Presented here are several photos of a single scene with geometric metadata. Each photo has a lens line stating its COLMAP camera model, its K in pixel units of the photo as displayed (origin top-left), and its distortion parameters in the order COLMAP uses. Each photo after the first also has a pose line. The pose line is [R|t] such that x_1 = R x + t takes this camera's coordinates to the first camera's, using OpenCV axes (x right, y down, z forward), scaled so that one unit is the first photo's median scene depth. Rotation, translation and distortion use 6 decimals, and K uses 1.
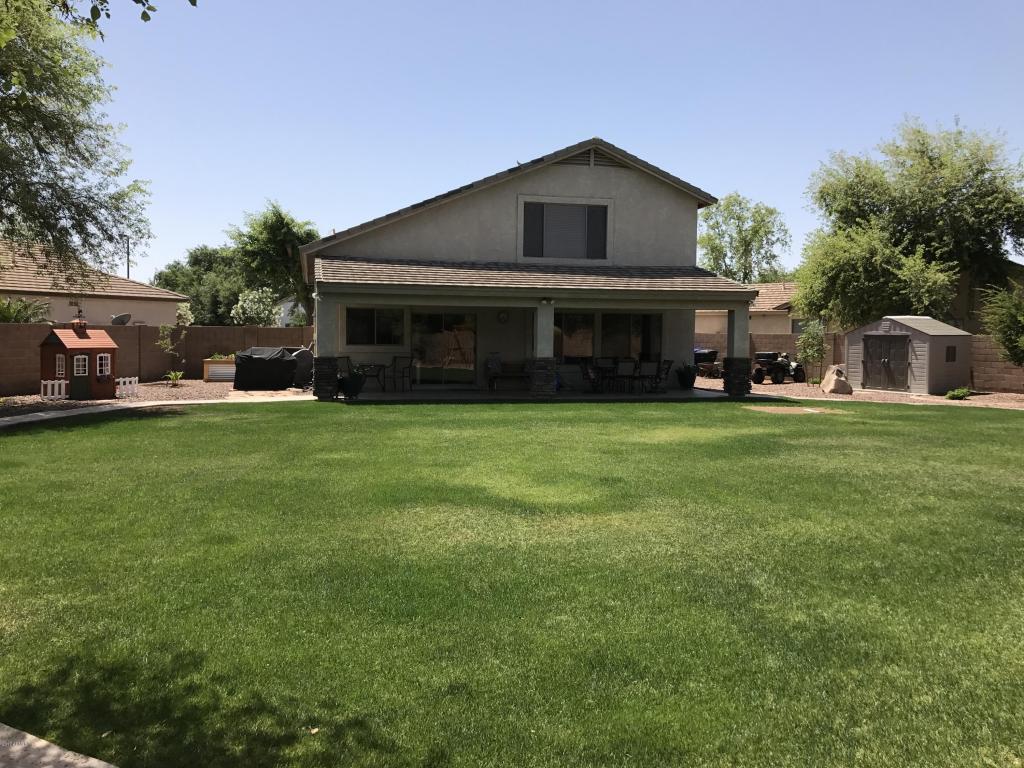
lens RADIAL K [[835.0, 0, 512.8], [0, 835.0, 380.4], [0, 0, 1]] dist [0.002461, 0.001717]
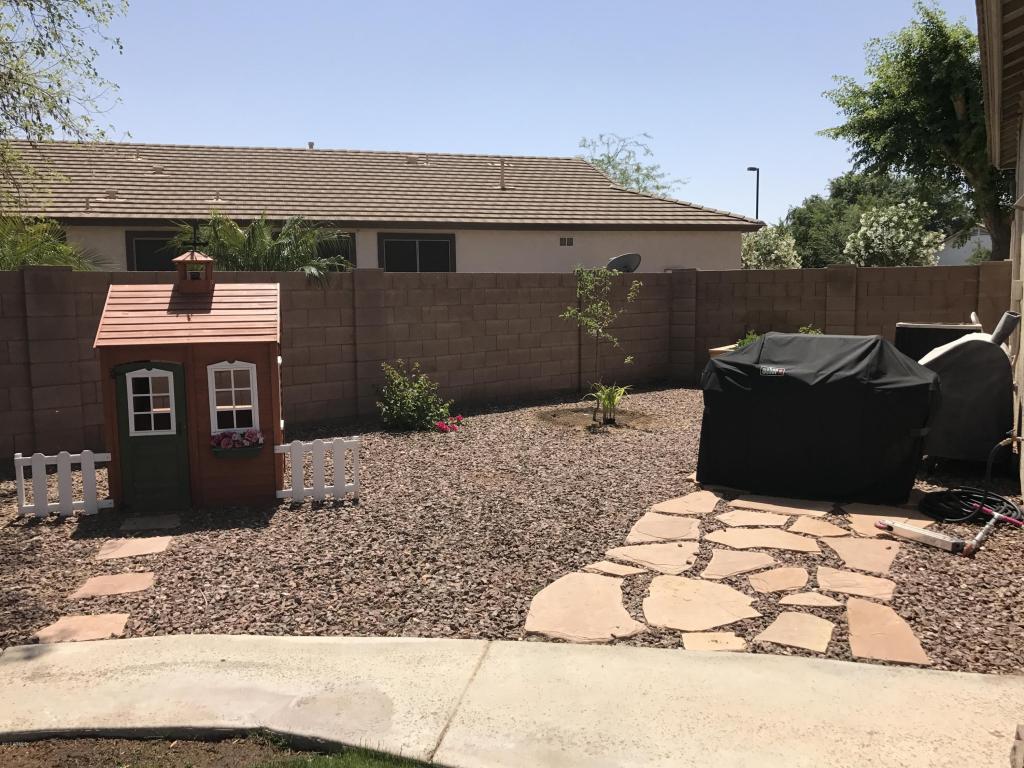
lens RADIAL K [[835.0, 0, 512.8], [0, 835.0, 380.4], [0, 0, 1]] dist [0.002461, 0.001717]
pose [[0.726188, 0.058400, -0.685011, -0.115501], [-0.017987, 0.997658, 0.065986, -0.026226], [0.687261, -0.035597, 0.725538, 0.471086]]
